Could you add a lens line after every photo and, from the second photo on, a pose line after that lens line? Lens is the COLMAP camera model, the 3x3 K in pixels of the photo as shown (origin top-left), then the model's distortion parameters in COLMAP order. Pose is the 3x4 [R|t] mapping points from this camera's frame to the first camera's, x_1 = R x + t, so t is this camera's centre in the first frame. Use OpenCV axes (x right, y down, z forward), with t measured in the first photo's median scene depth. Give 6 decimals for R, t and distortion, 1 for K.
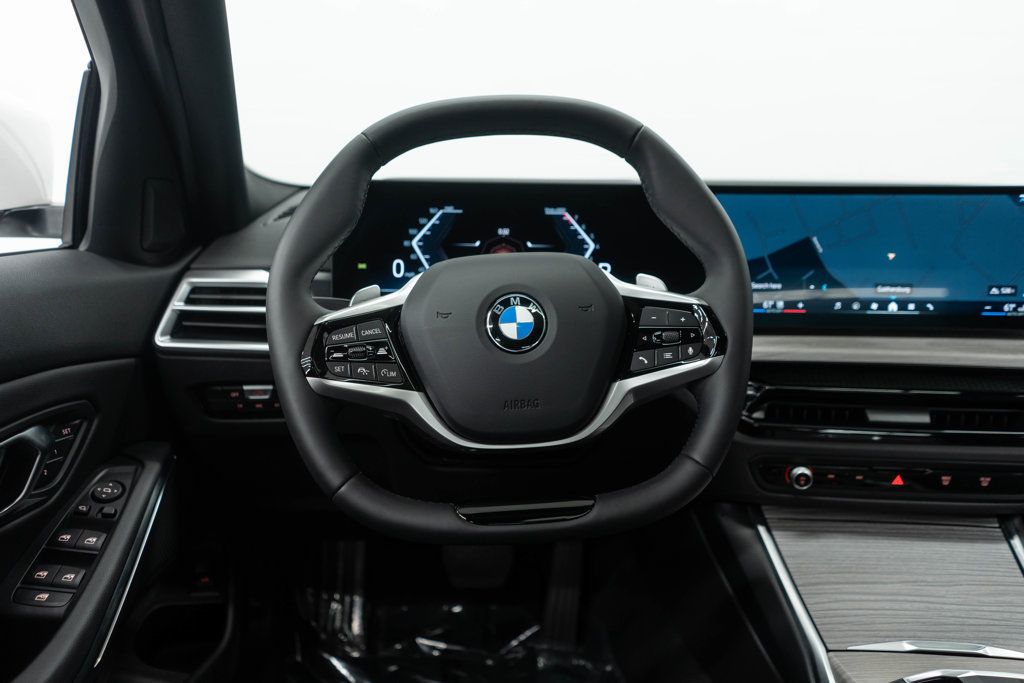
lens RADIAL K [[816.2, 0, 512.0], [0, 816.2, 341.5], [0, 0, 1]] dist [-0.010804, -0.000461]
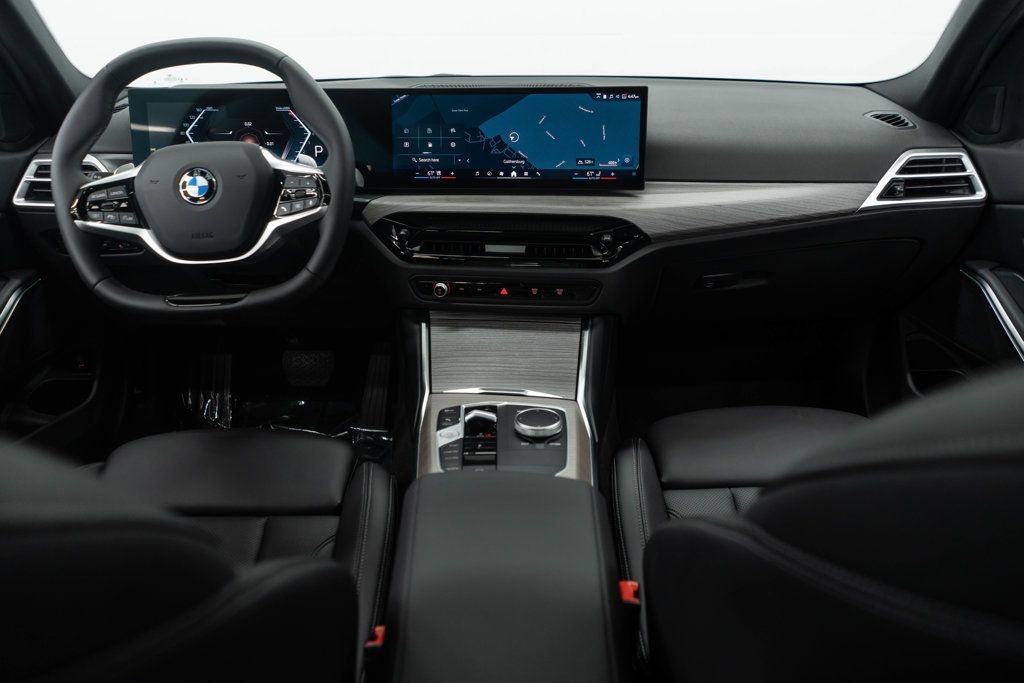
lens RADIAL K [[816.2, 0, 512.0], [0, 816.2, 341.5], [0, 0, 1]] dist [-0.010804, -0.000461]
pose [[0.999209, -0.000802, -0.039760, 0.585353], [0.006976, 0.987827, 0.155402, 0.029550], [0.039152, -0.155557, 0.987051, -0.539081]]
